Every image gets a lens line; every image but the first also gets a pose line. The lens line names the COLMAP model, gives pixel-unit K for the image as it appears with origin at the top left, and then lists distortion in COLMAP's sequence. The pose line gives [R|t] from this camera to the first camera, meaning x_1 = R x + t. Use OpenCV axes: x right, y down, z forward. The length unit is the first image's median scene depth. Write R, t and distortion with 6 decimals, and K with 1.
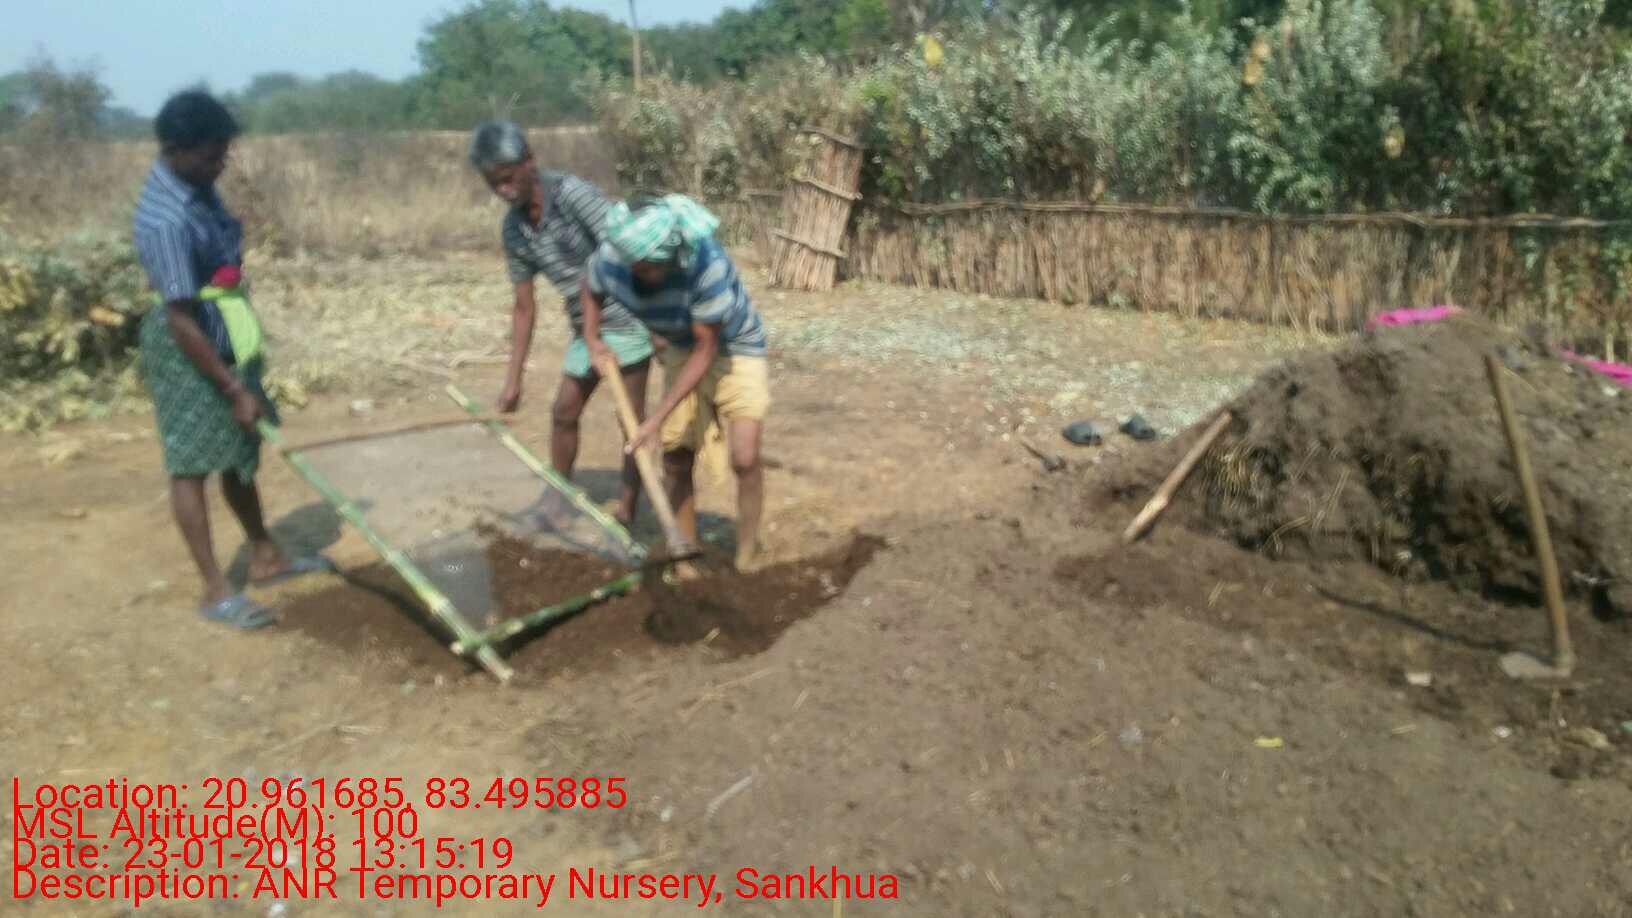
lens RADIAL K [[1530.0, 0, 848.1], [0, 1530.0, 455.6], [0, 0, 1]] dist [0.098273, -0.224382]
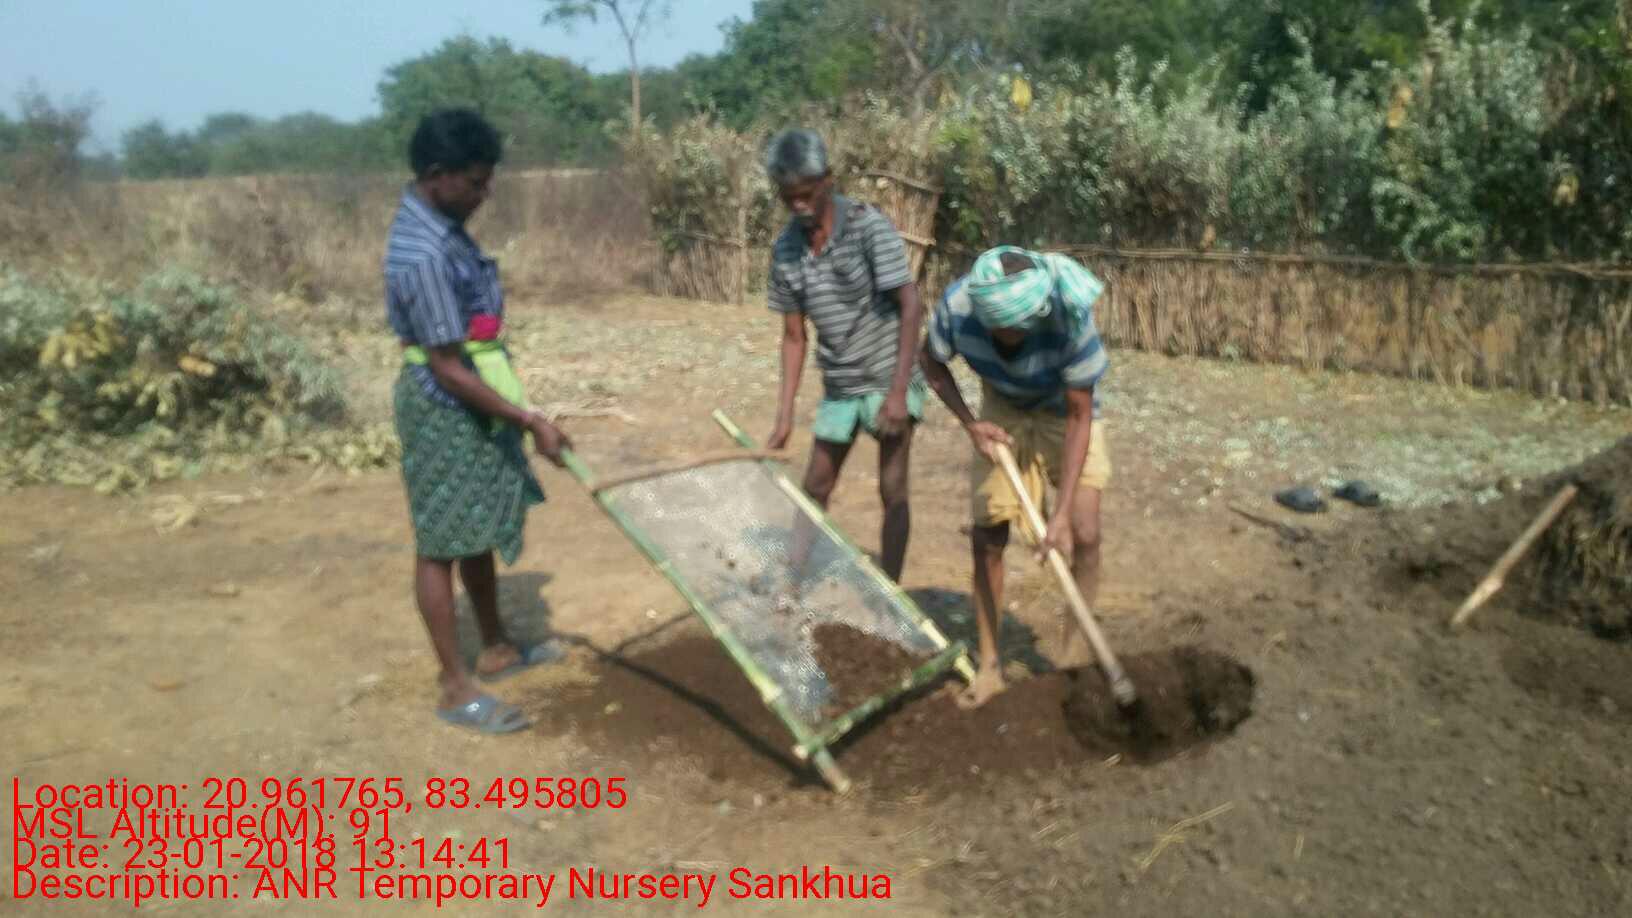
lens RADIAL K [[1530.0, 0, 848.1], [0, 1530.0, 455.6], [0, 0, 1]] dist [0.098273, -0.224382]
pose [[0.999502, 0.002675, 0.031439, -0.094701], [-0.001770, 0.999584, -0.028770, -0.008583], [-0.031503, 0.028701, 0.999091, 0.052795]]
